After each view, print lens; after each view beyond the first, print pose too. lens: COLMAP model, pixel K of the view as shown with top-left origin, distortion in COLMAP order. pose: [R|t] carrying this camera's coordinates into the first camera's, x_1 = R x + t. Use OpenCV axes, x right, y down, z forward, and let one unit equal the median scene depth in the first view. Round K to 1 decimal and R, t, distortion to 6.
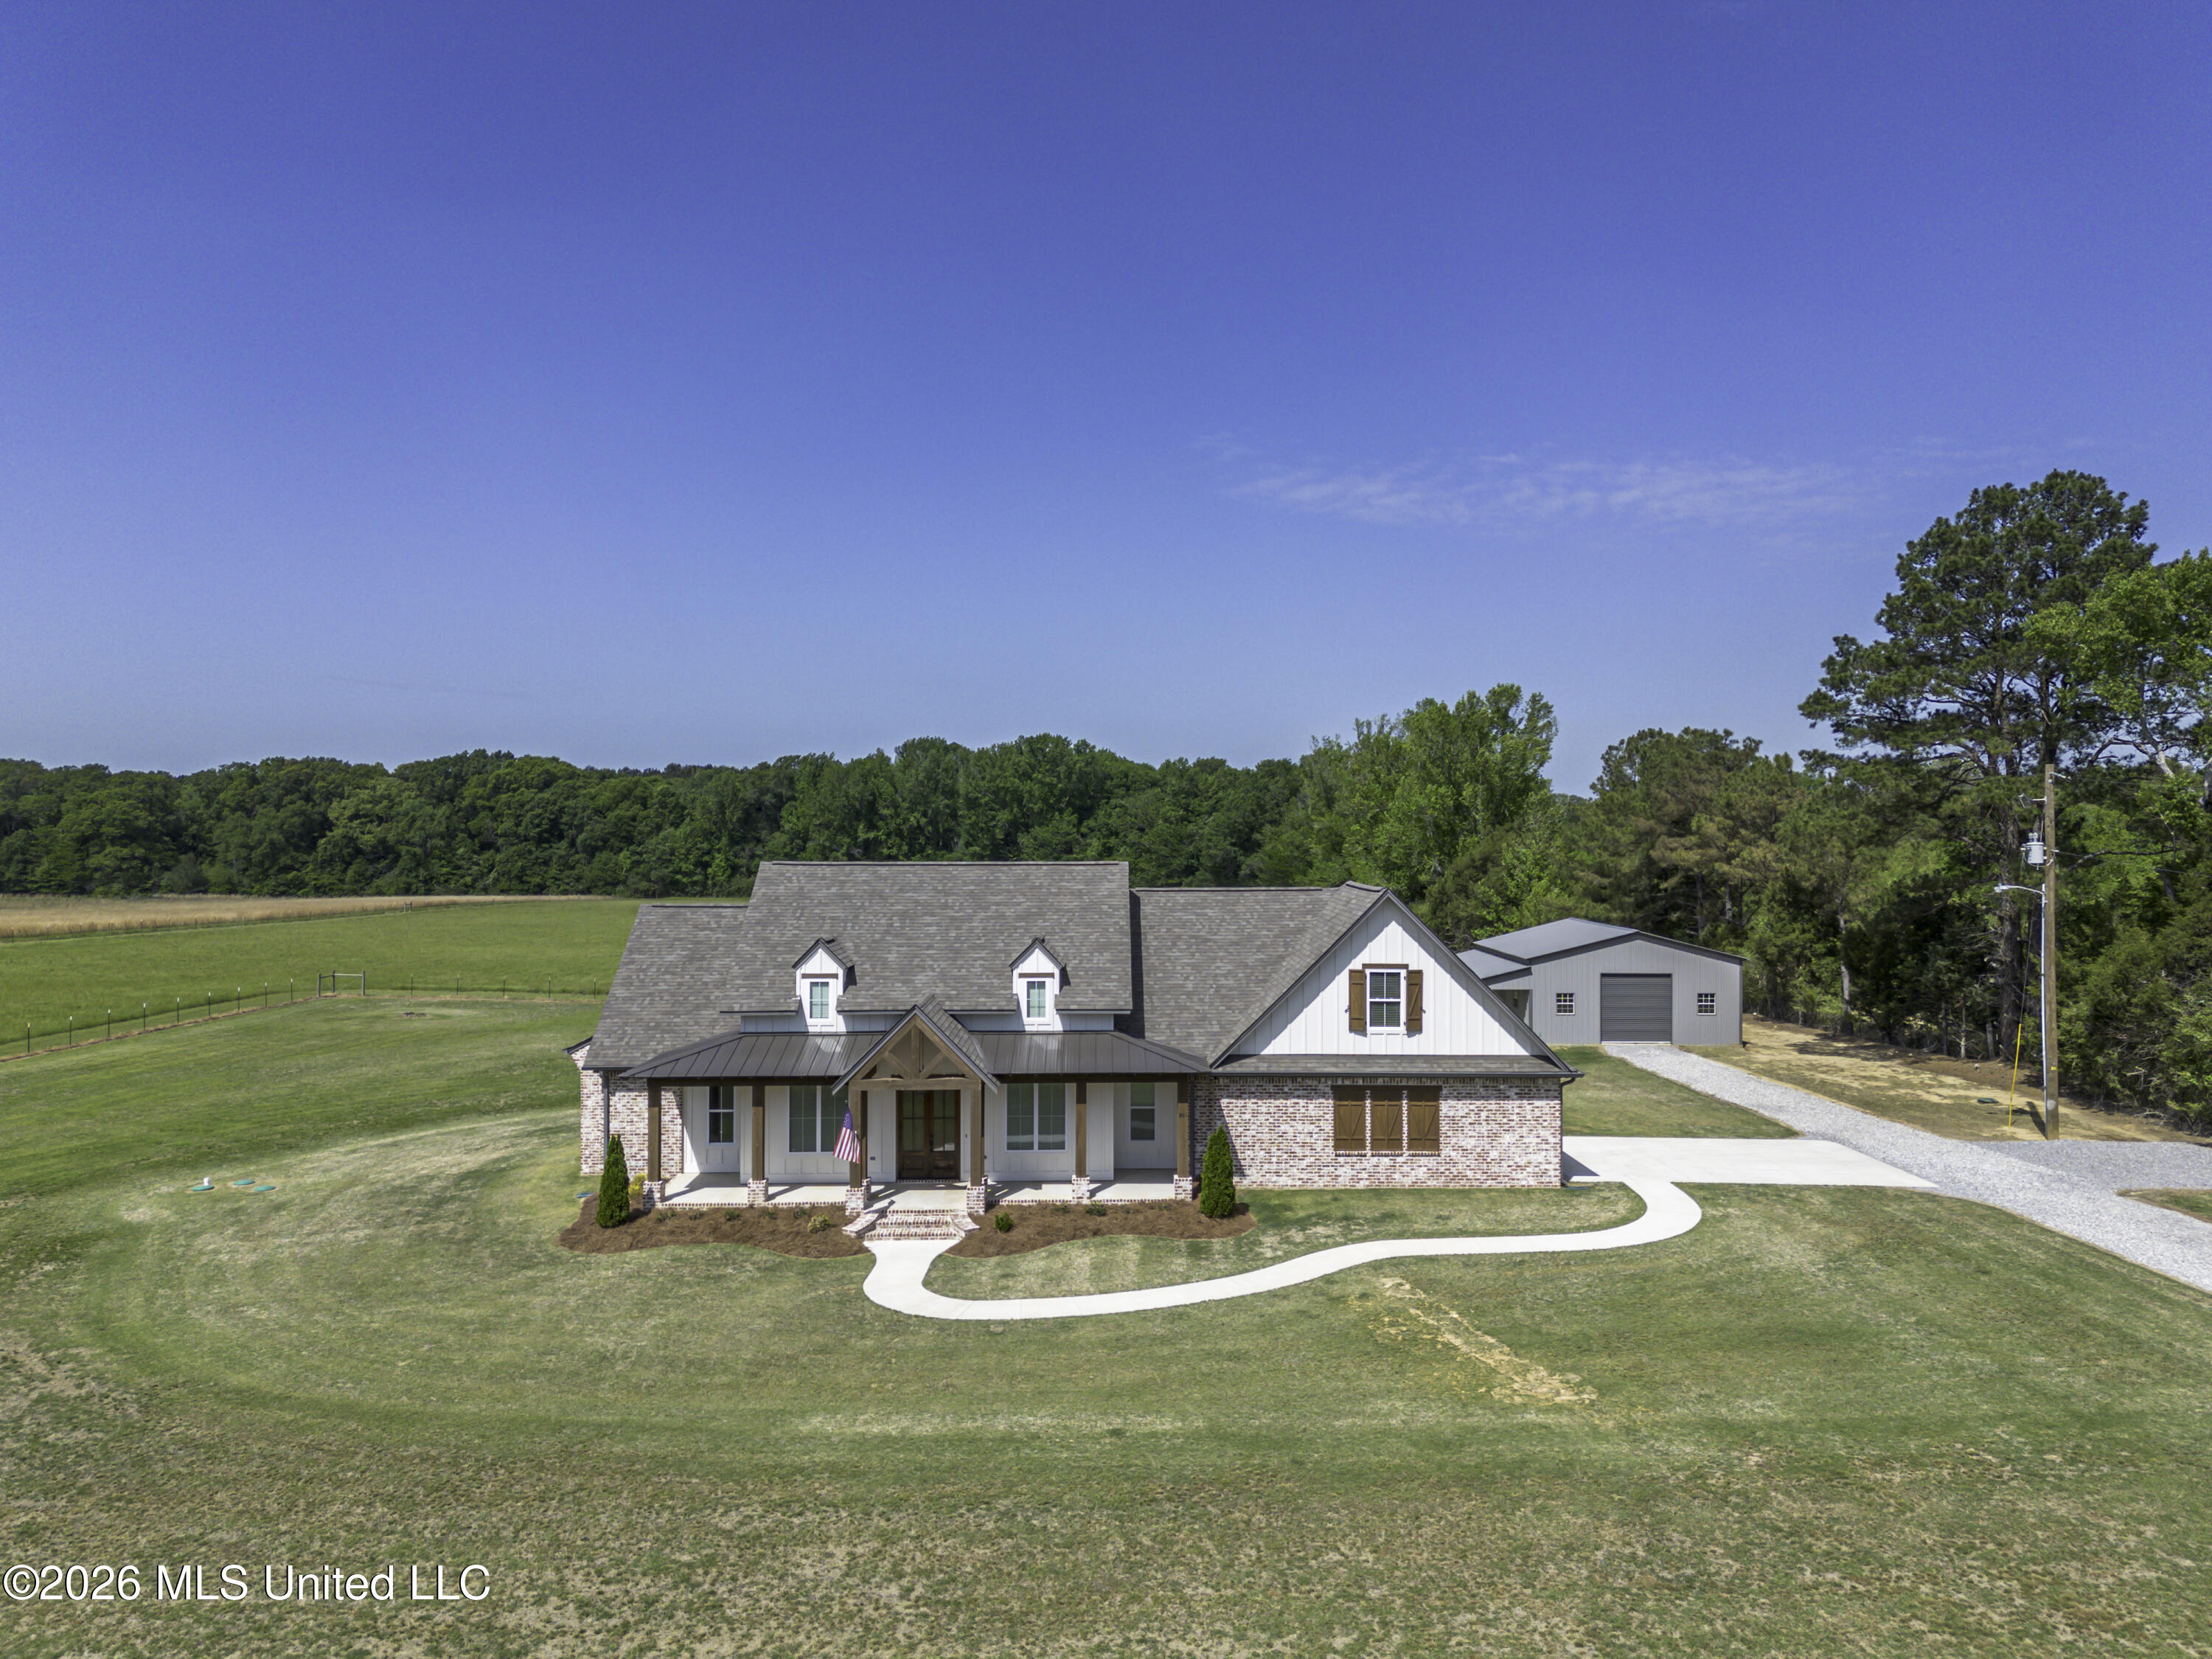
lens RADIAL K [[1574.9, 0, 1120.9], [0, 1574.9, 833.4], [0, 0, 1]] dist [0.068076, -0.053639]
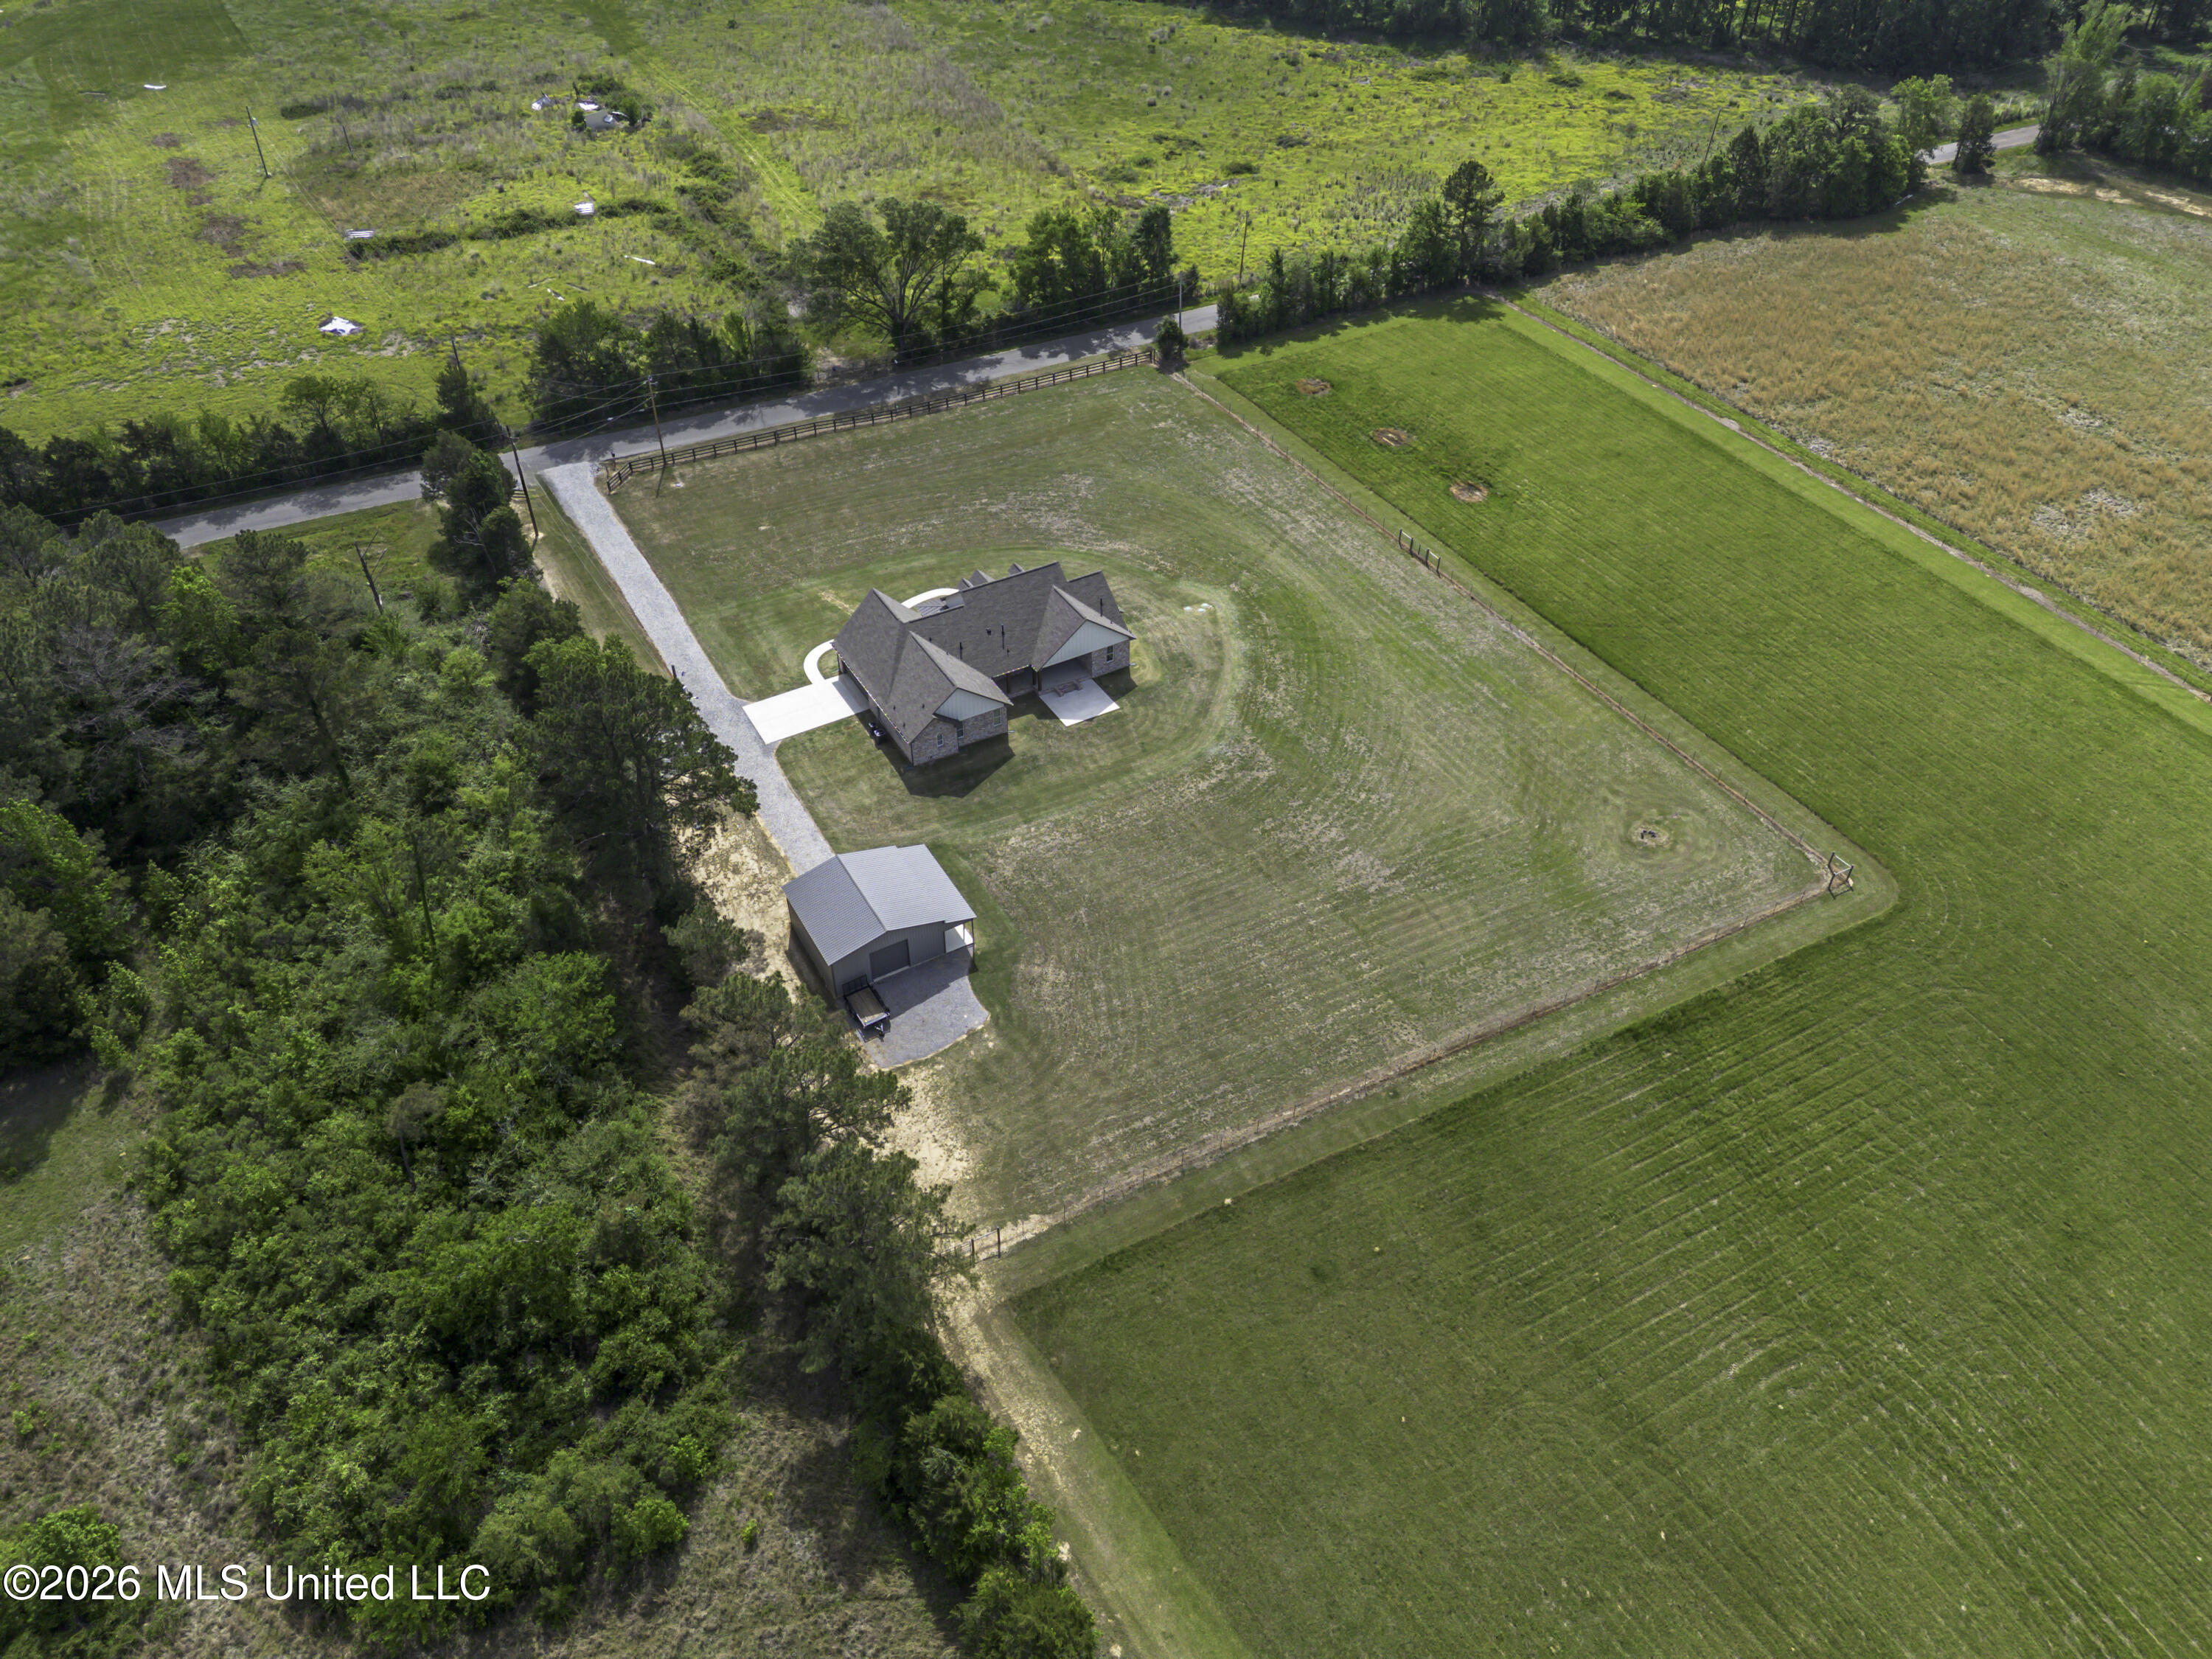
lens RADIAL K [[1574.9, 0, 1103.0], [0, 1574.9, 818.4], [0, 0, 1]] dist [0.068076, -0.053639]
pose [[-0.873396, 0.319089, -0.367915, 0.314038], [-0.009470, 0.744185, 0.667907, -0.518509], [0.486918, 0.586831, -0.646946, 1.011004]]
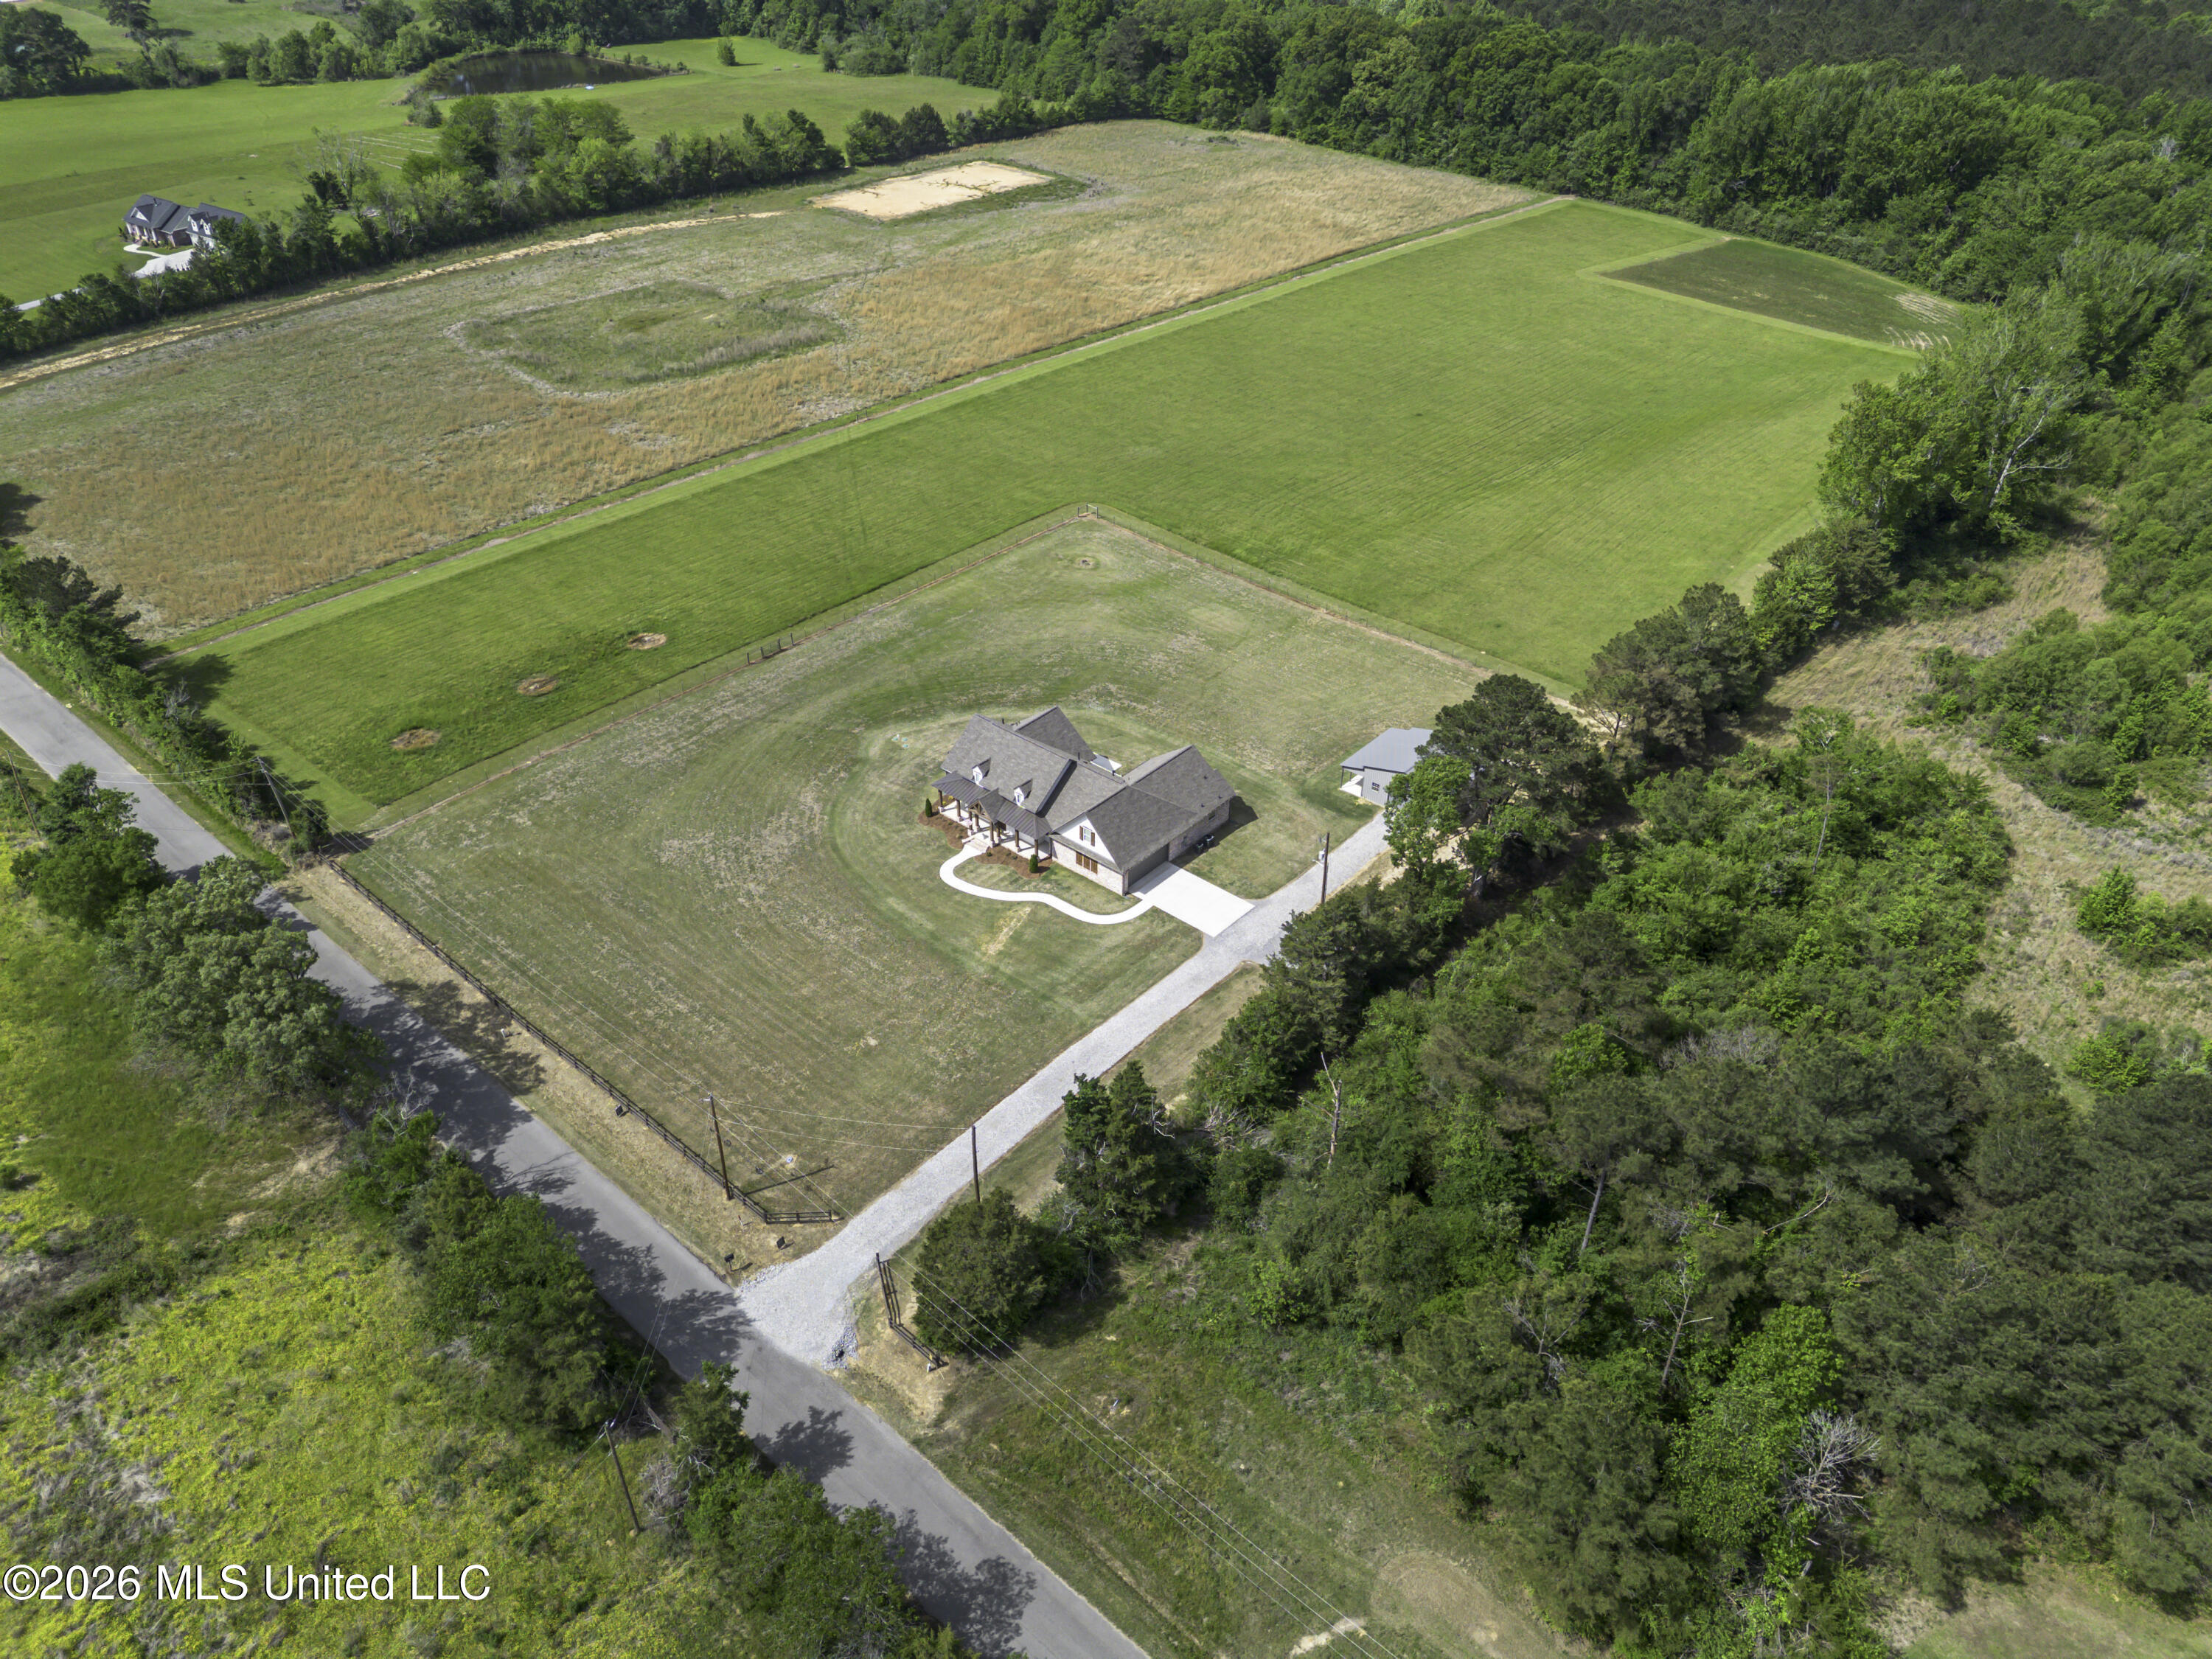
lens RADIAL K [[1574.9, 0, 1112.4], [0, 1574.9, 816.4], [0, 0, 1]] dist [0.068076, -0.053639]
pose [[0.750645, 0.380700, -0.539999, 0.551041], [-0.011970, 0.825009, 0.564993, -0.506106], [0.660597, -0.417646, 0.623846, -0.306540]]
